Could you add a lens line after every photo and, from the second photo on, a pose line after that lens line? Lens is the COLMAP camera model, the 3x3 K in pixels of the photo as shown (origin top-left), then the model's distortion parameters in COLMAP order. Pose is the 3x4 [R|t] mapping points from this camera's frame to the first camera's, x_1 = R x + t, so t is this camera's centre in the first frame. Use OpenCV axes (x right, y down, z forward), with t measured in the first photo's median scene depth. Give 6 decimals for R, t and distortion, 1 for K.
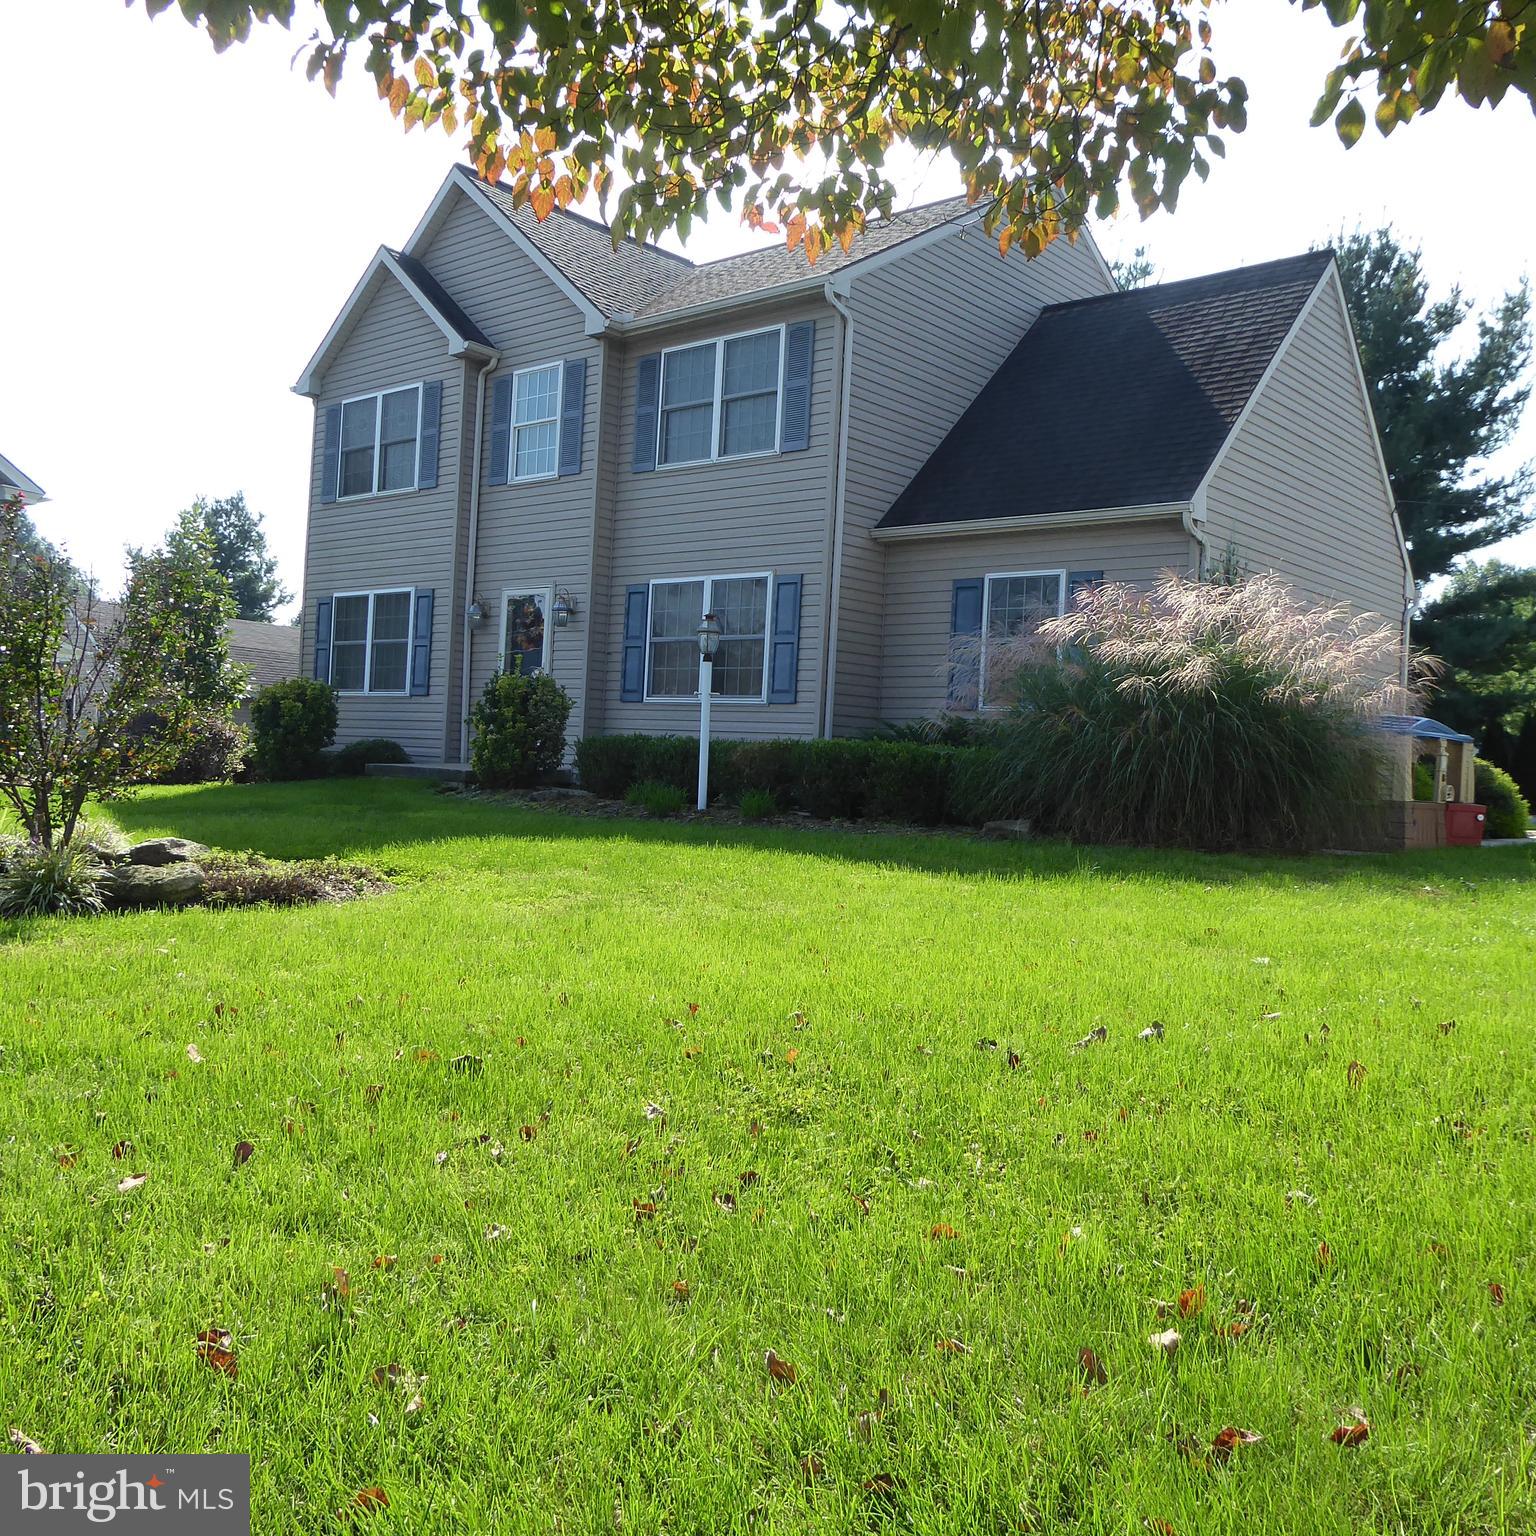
lens RADIAL K [[1450.3, 0, 765.4], [0, 1450.3, 769.1], [0, 0, 1]] dist [-0.036883, 0.000000]
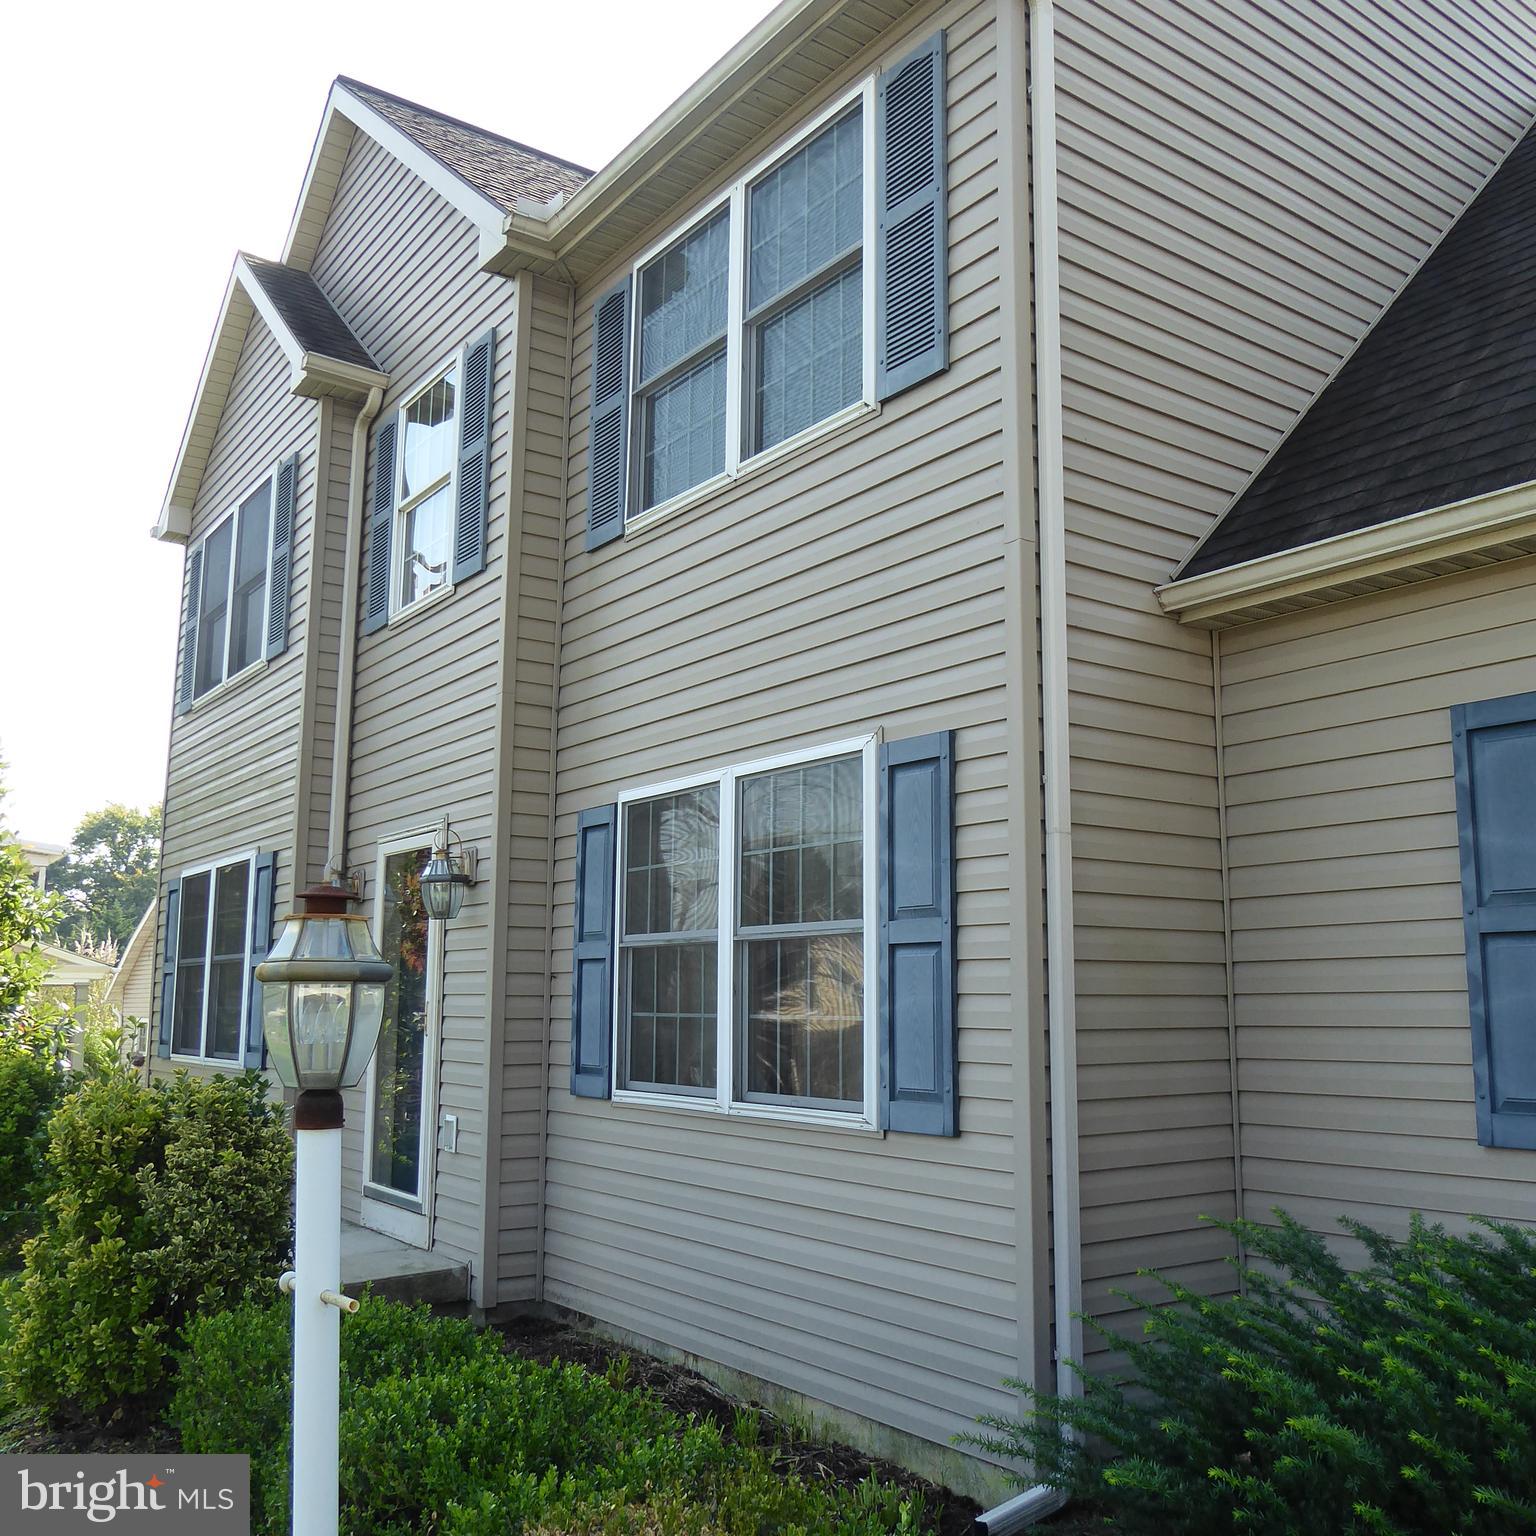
lens RADIAL K [[1450.3, 0, 752.0], [0, 1450.3, 809.5], [0, 0, 1]] dist [-0.036883, 0.000000]
pose [[0.969552, -0.077138, -0.232418, 0.052660], [0.043740, 0.988381, -0.145570, -0.067676], [0.240947, 0.130972, 0.961661, 0.641256]]
